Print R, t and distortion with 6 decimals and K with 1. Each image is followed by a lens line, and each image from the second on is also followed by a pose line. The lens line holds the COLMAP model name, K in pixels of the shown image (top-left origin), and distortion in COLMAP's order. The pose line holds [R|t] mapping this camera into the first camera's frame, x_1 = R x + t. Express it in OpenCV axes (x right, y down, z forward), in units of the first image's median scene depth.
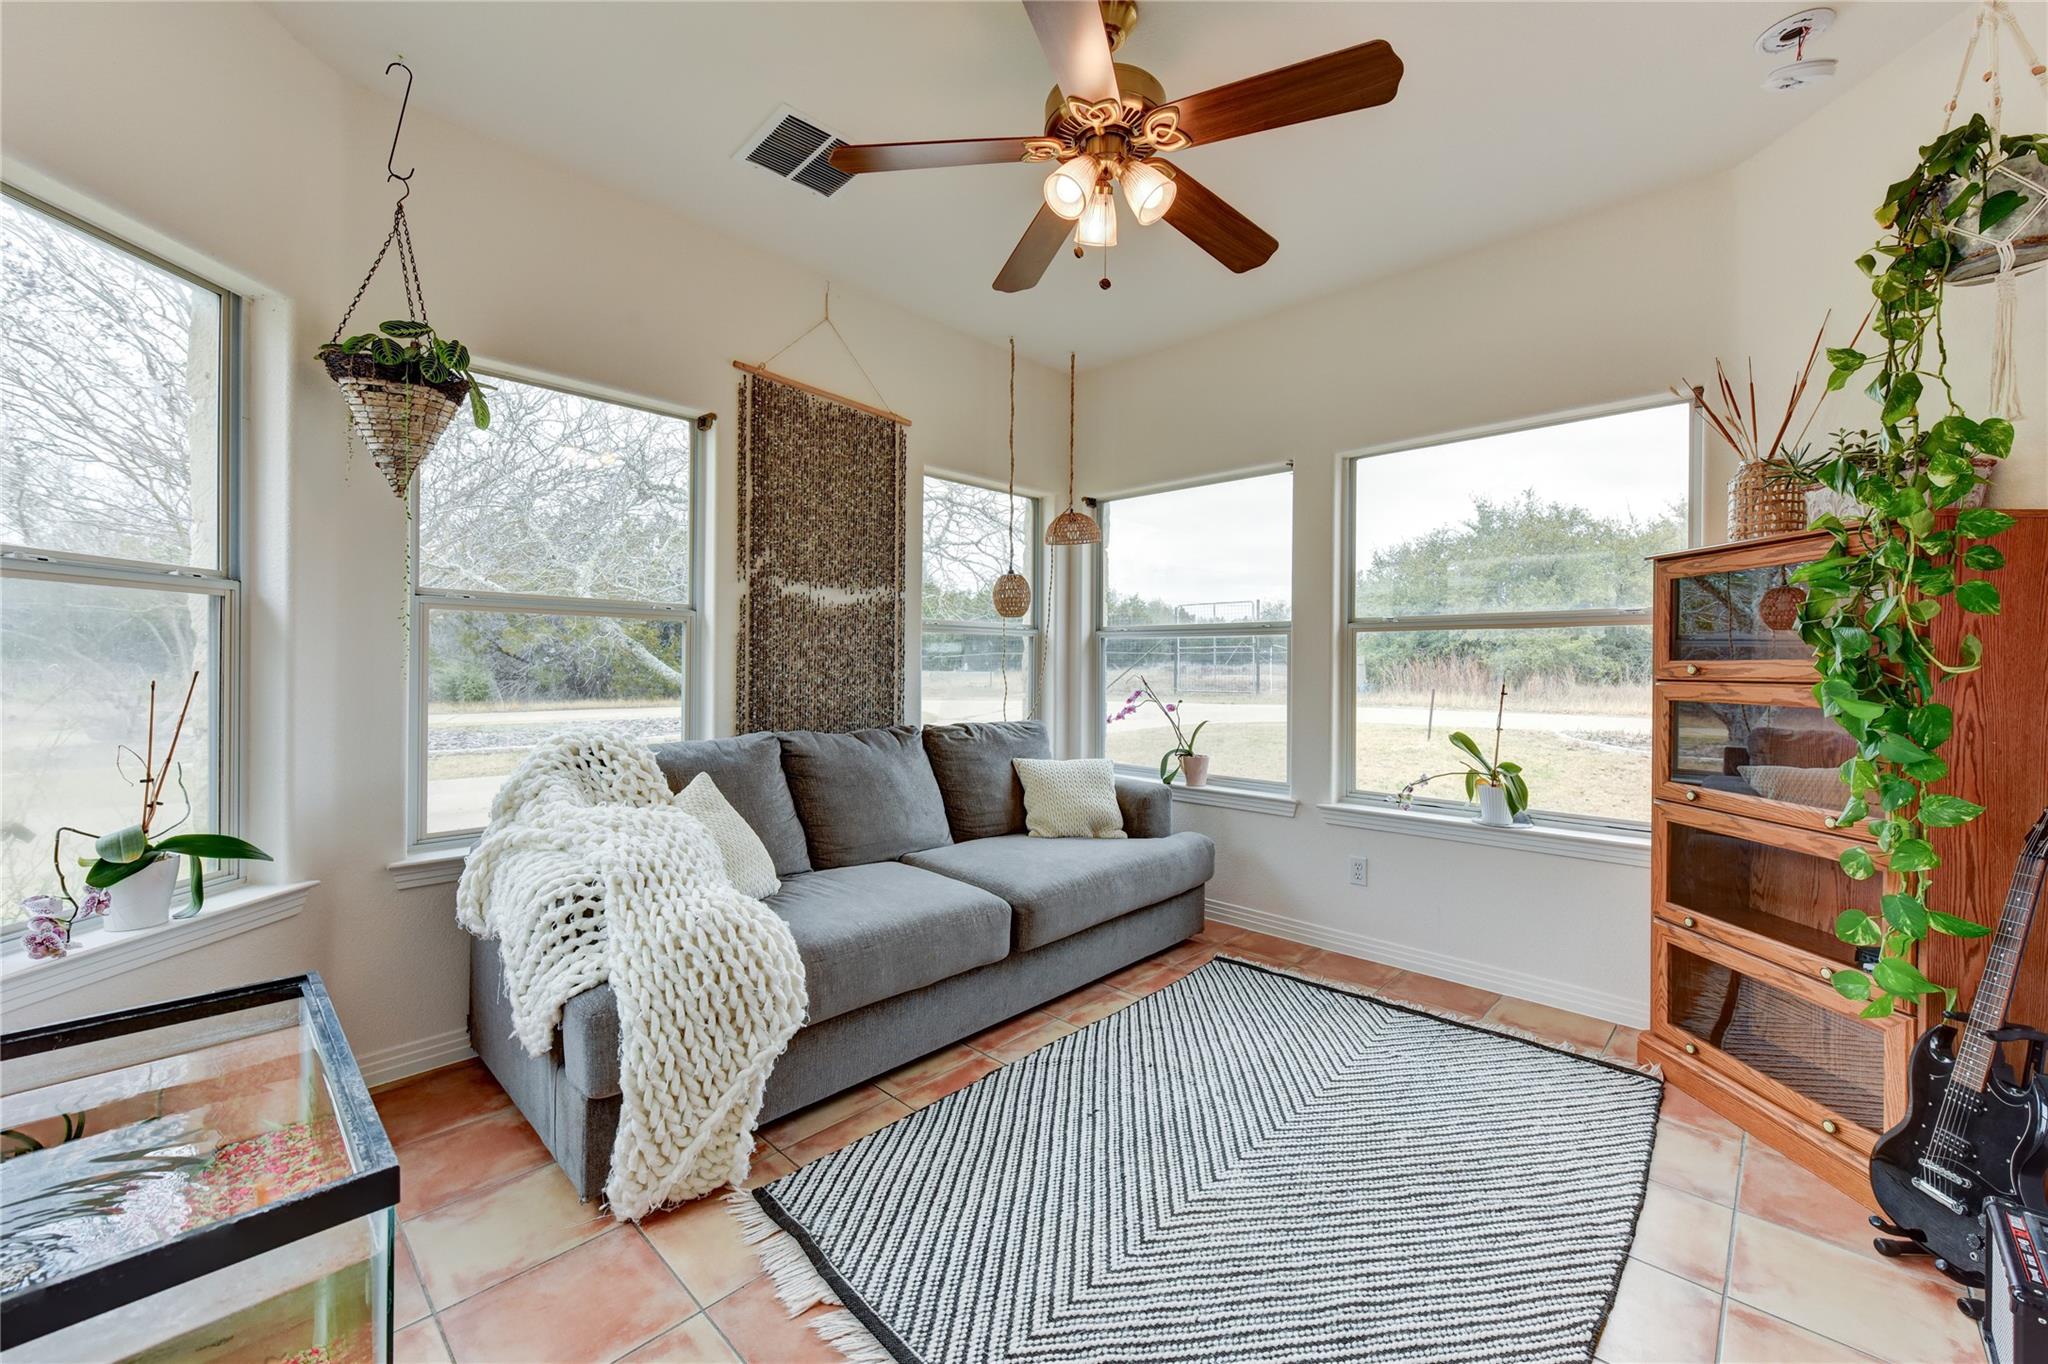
lens RADIAL K [[808.3, 0, 1034.4], [0, 808.3, 667.9], [0, 0, 1]] dist [0.008623, -0.002782]
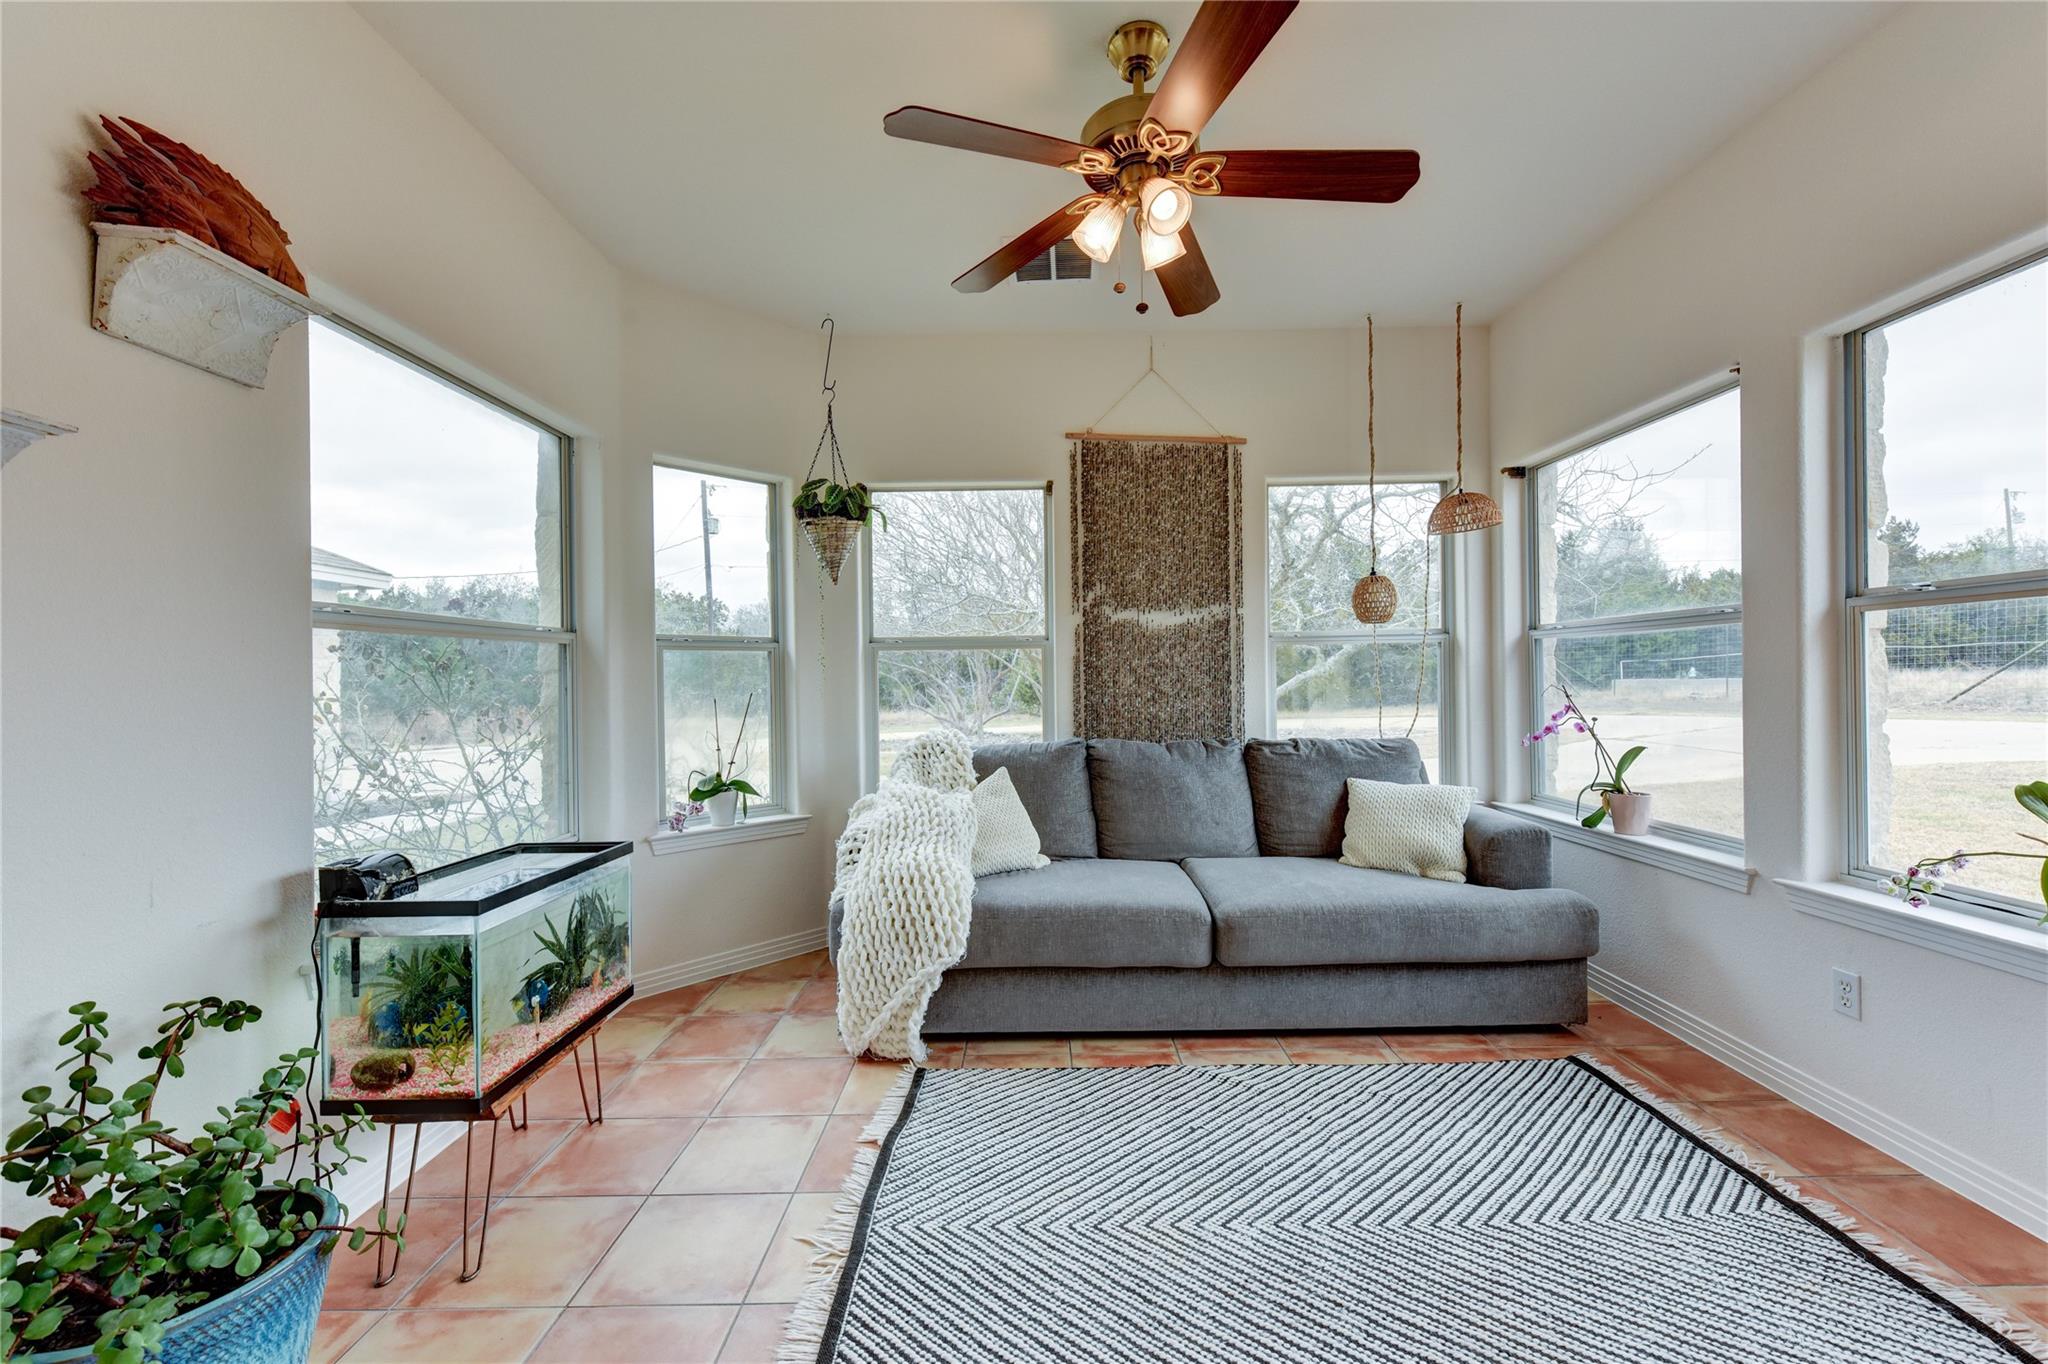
lens RADIAL K [[806.2, 0, 1024.0], [0, 806.2, 682.0], [0, 0, 1]] dist [-0.000125, -0.000179]
pose [[0.683110, -0.016541, -0.730128, 0.443831], [0.019572, 0.999799, -0.004339, -0.000654], [0.730053, -0.011326, 0.683296, 0.115042]]
